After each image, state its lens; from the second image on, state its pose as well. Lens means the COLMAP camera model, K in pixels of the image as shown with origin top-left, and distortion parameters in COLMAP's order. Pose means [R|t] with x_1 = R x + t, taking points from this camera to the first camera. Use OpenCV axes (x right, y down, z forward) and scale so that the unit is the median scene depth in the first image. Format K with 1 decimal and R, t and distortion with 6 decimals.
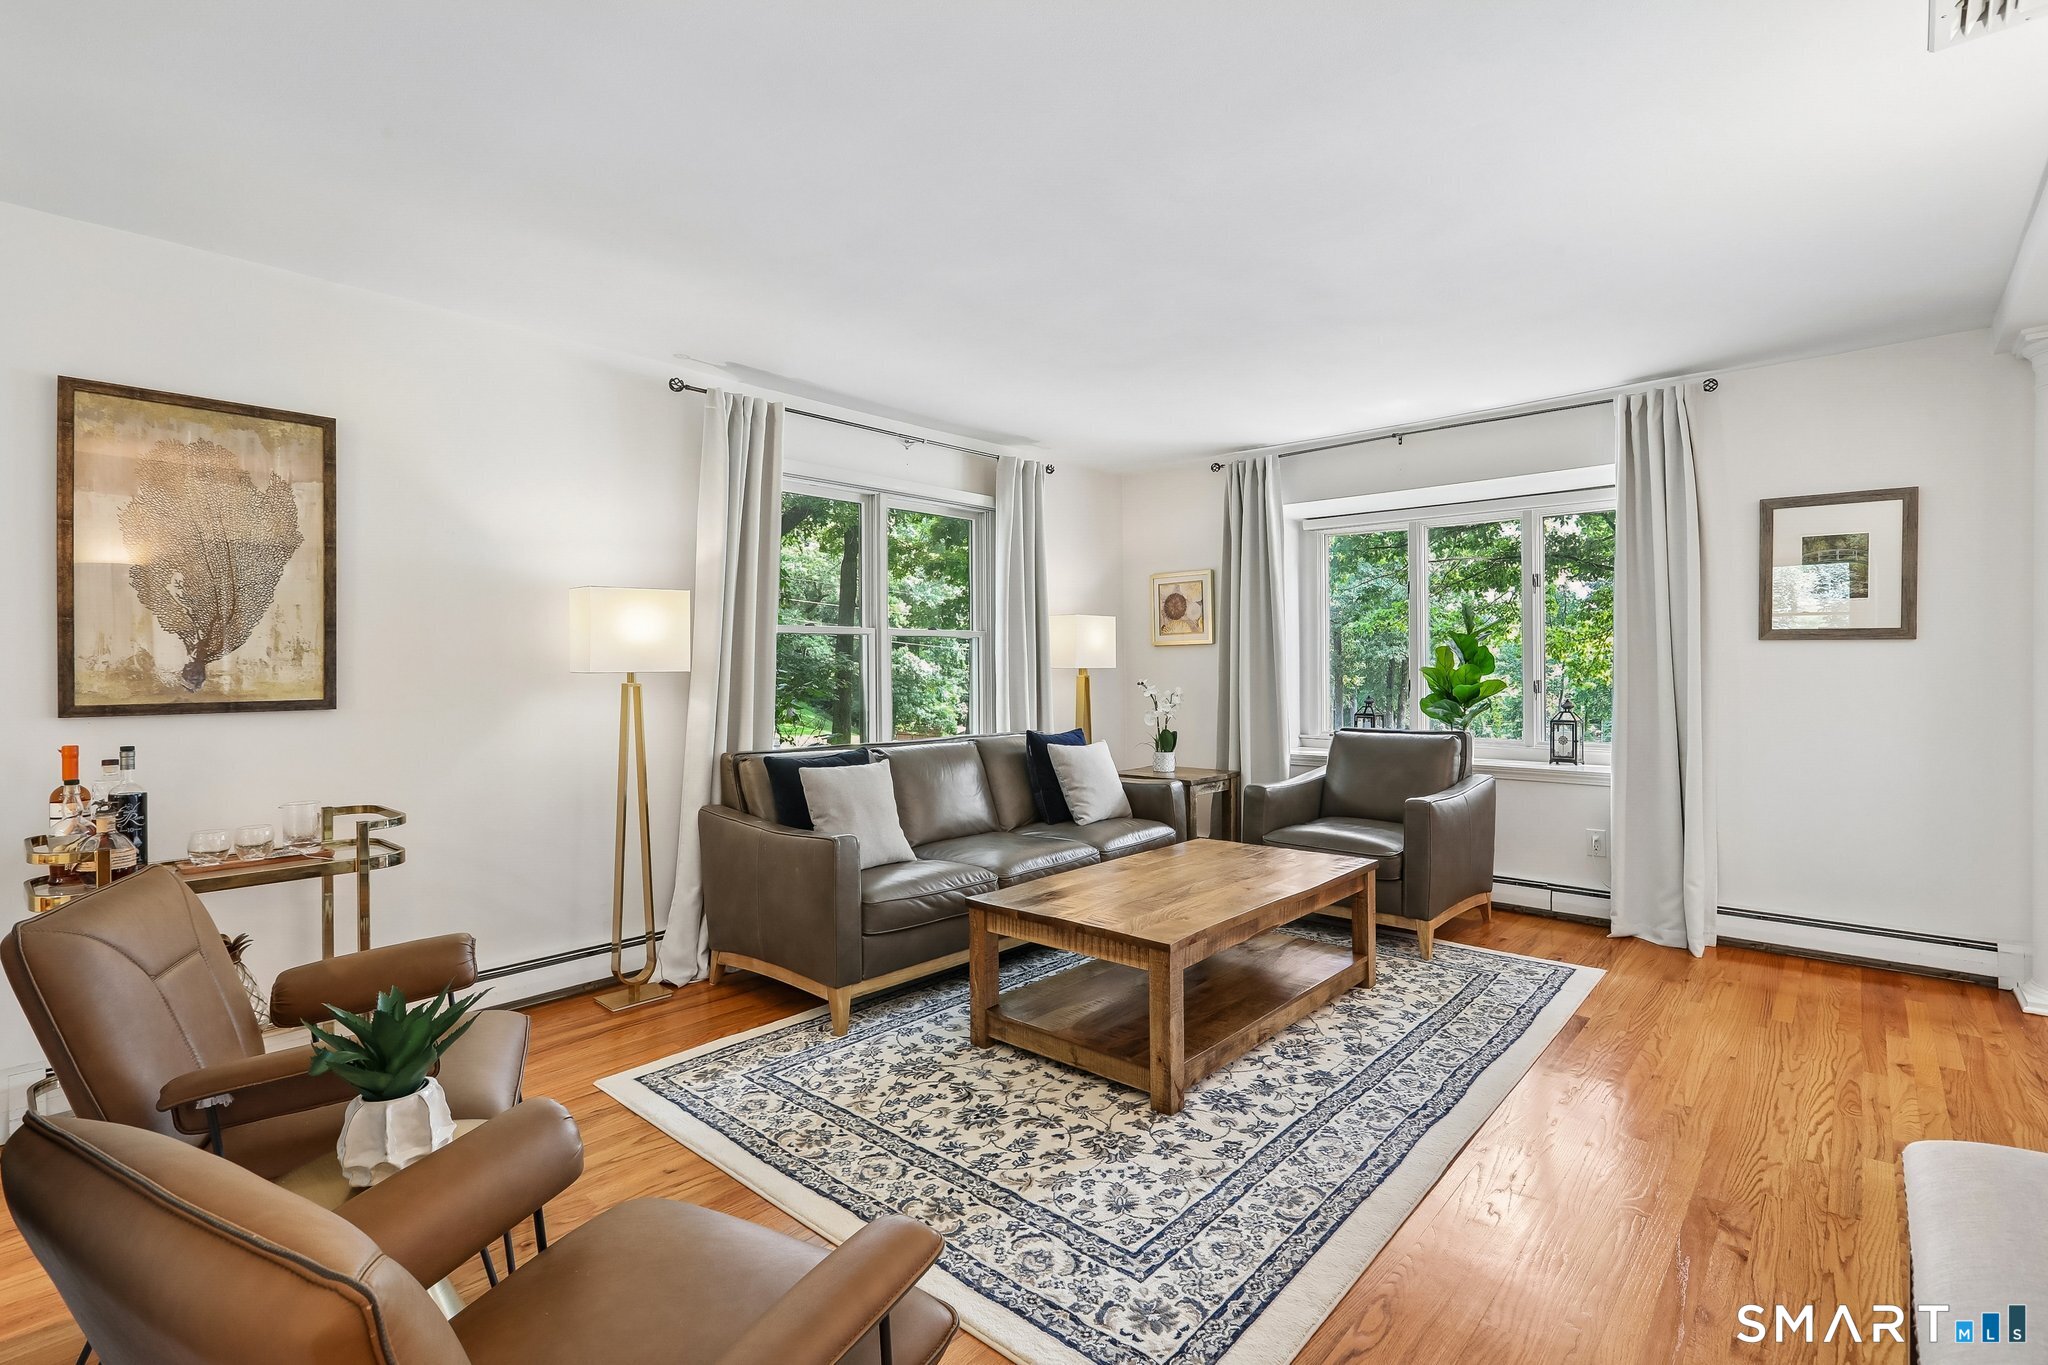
lens RADIAL K [[939.0, 0, 1027.5], [0, 939.0, 673.6], [0, 0, 1]] dist [-0.012258, 0.005303]
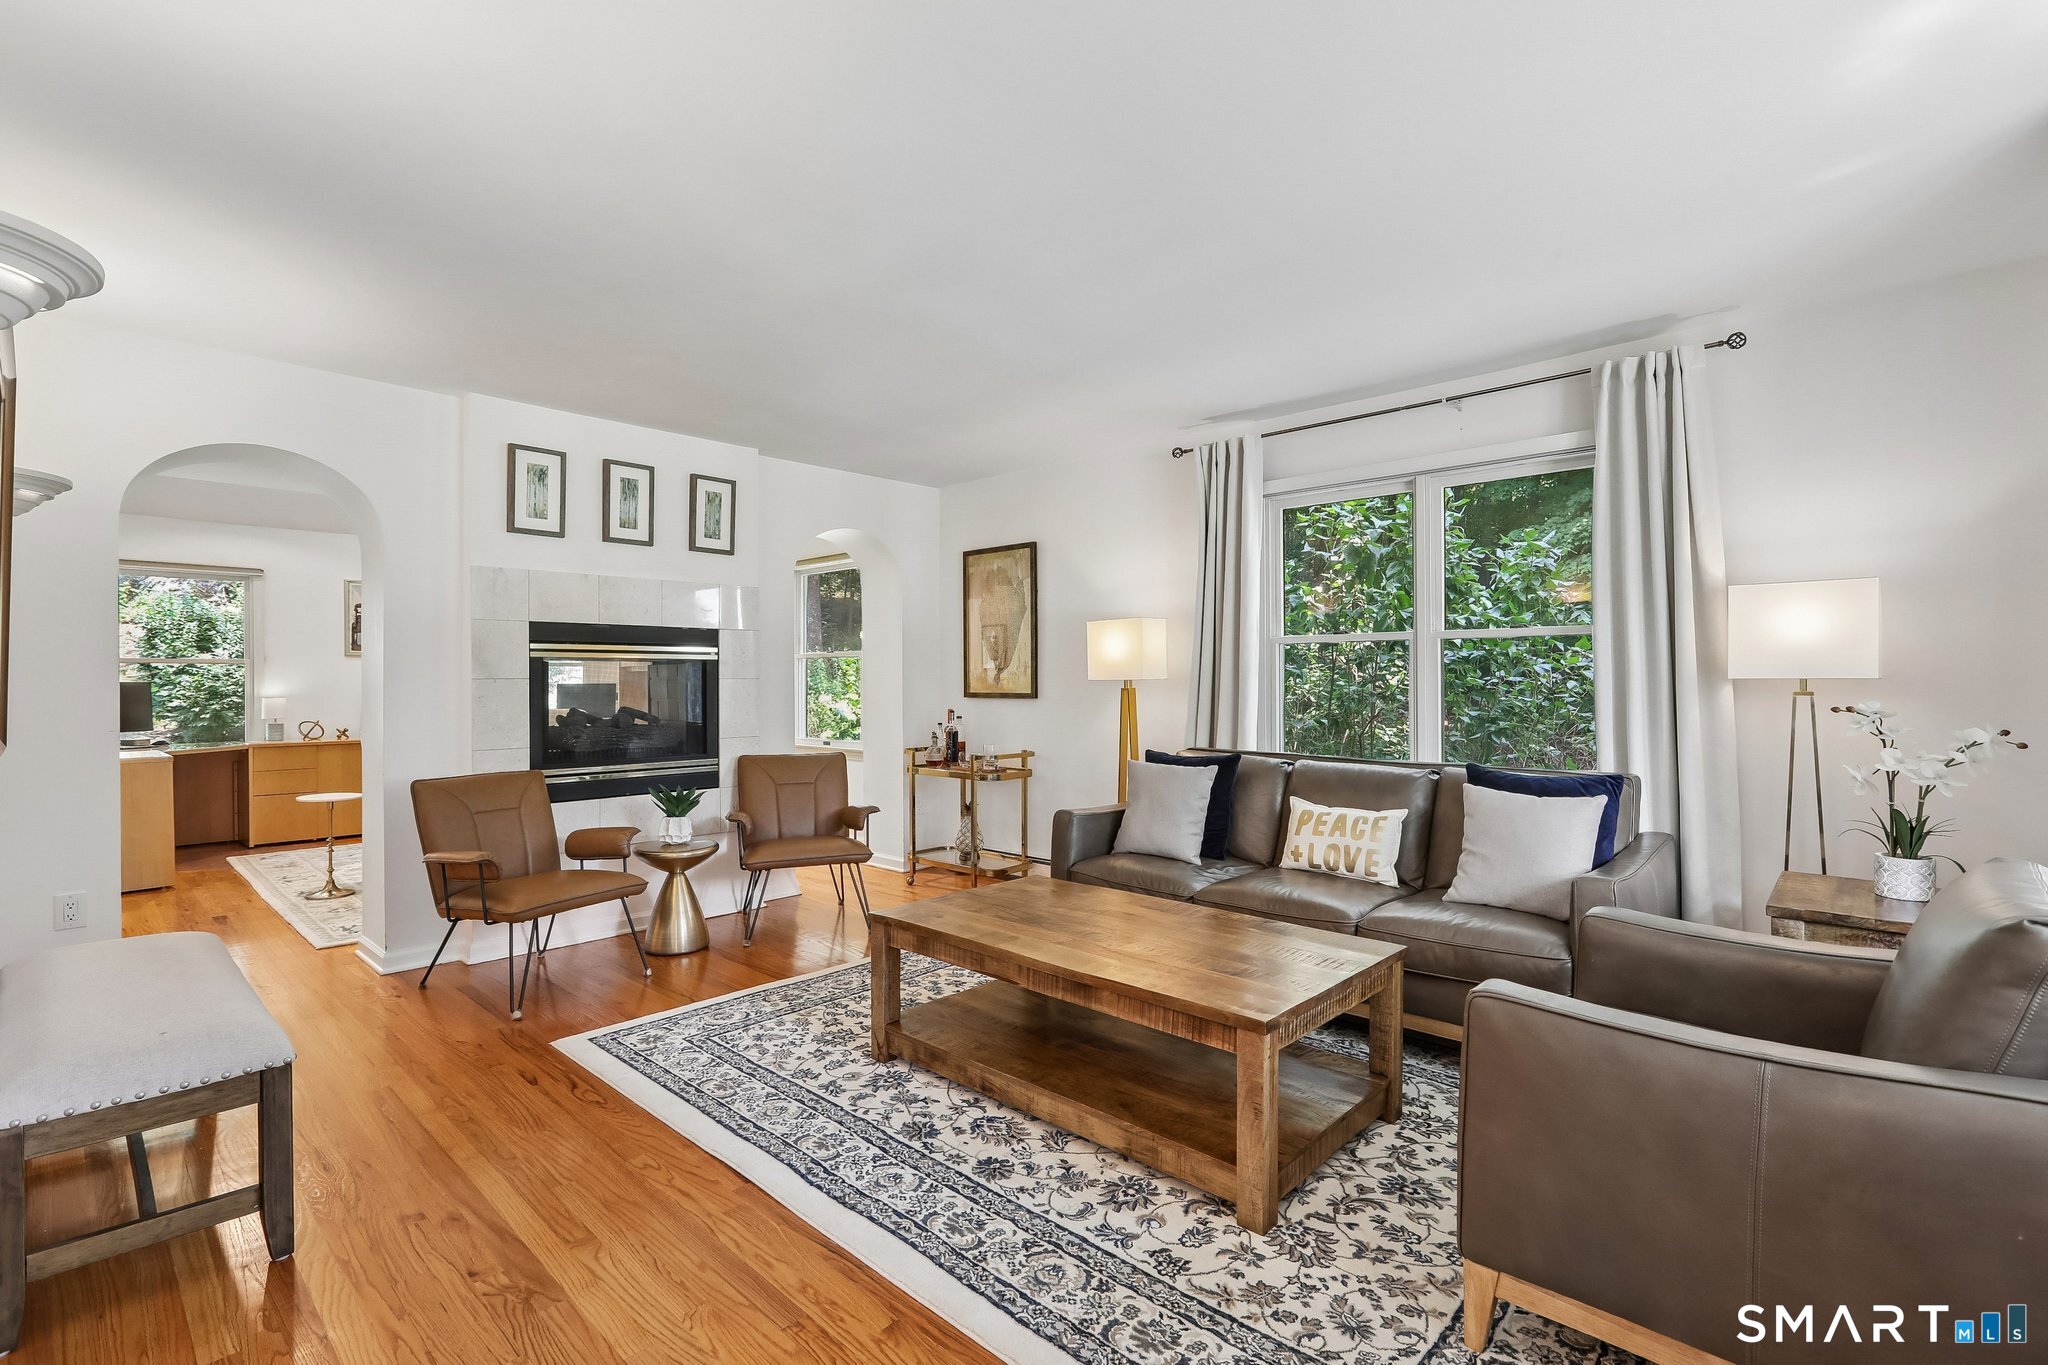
lens RADIAL K [[939.0, 0, 1034.8], [0, 939.0, 674.3], [0, 0, 1]] dist [-0.012258, 0.005303]
pose [[-0.025384, -0.000143, -0.999678, 1.197358], [-0.001984, 0.999998, -0.000093, -0.009947], [0.999676, 0.001981, -0.025384, 1.113599]]
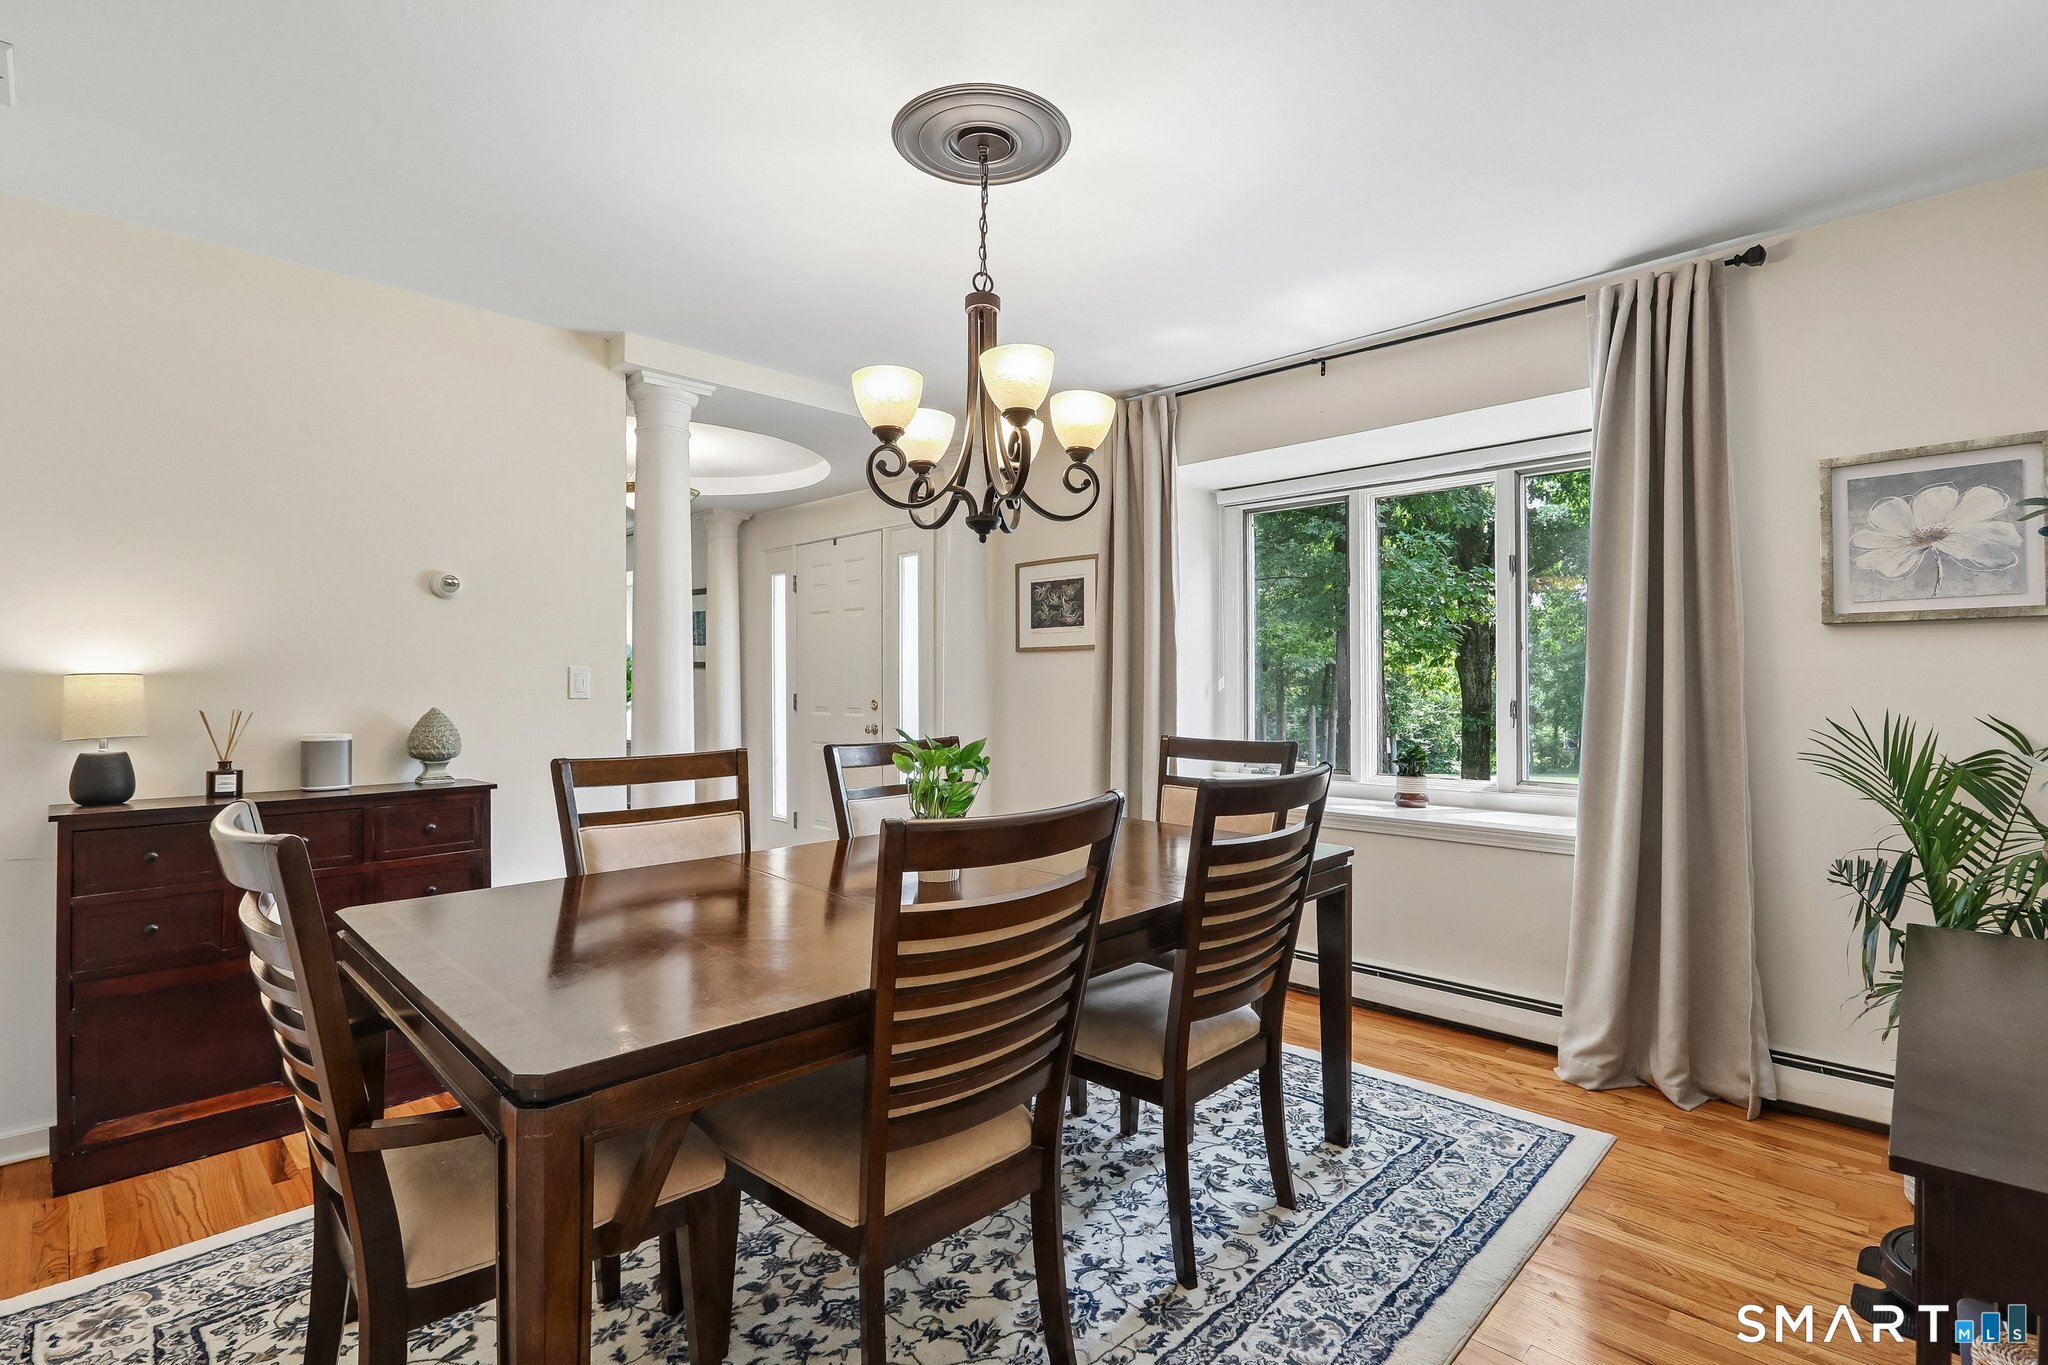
lens RADIAL K [[939.0, 0, 1029.0], [0, 939.0, 694.5], [0, 0, 1]] dist [-0.012258, 0.005303]
pose [[0.999087, 0.007244, -0.042102, 0.304844], [-0.007334, 0.999971, -0.001991, 0.004011], [0.042086, 0.002298, 0.999111, 0.411640]]
